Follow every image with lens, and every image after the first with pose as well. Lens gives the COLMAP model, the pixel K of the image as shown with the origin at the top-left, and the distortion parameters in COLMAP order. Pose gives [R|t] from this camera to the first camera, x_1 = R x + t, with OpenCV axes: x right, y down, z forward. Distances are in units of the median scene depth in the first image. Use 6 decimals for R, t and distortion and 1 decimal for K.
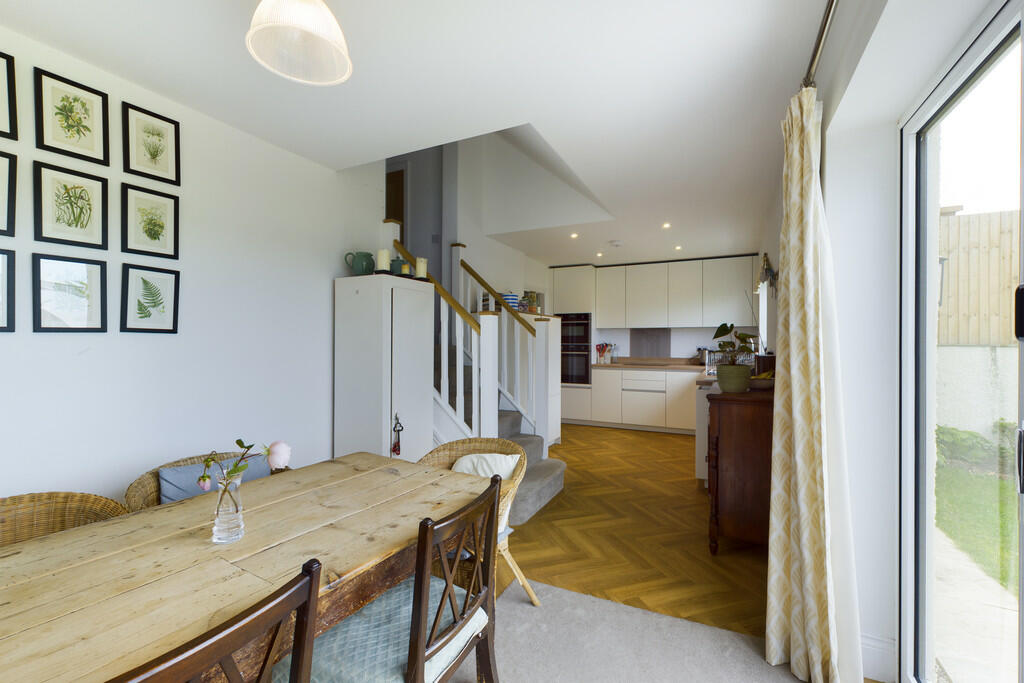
lens RADIAL K [[429.4, 0, 514.2], [0, 429.4, 342.7], [0, 0, 1]] dist [-0.001973, 0.000005]
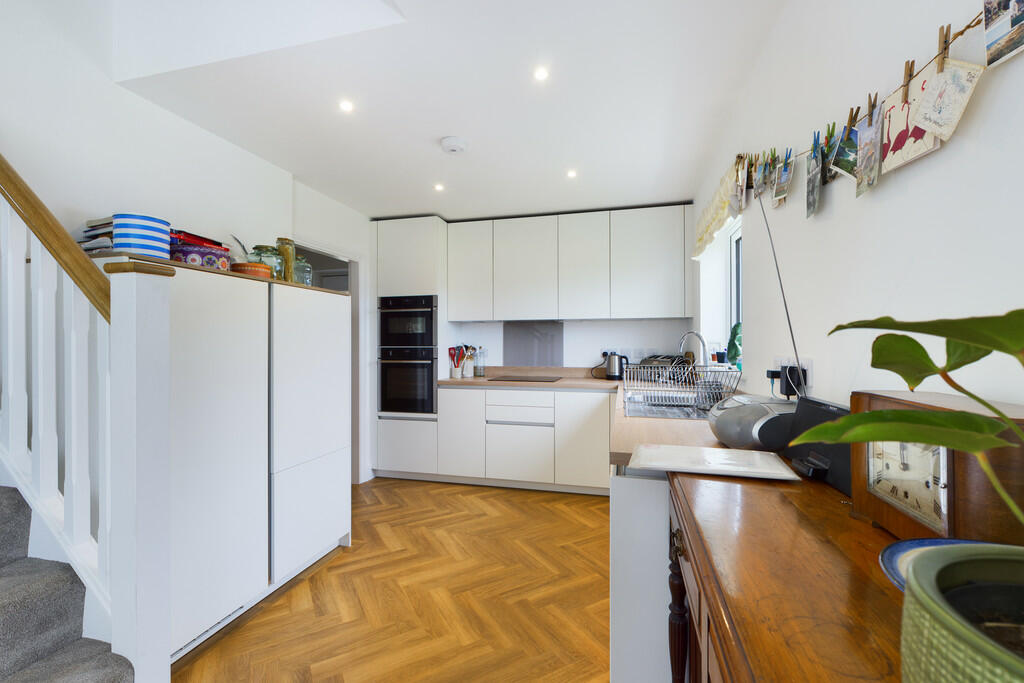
lens RADIAL K [[429.4, 0, 516.1], [0, 429.4, 344.6], [0, 0, 1]] dist [-0.001973, 0.000005]
pose [[0.976564, -0.004352, 0.215183, 0.169424], [0.004357, 0.999990, 0.000453, 0.000377], [-0.215183, 0.000496, 0.976574, 0.417296]]
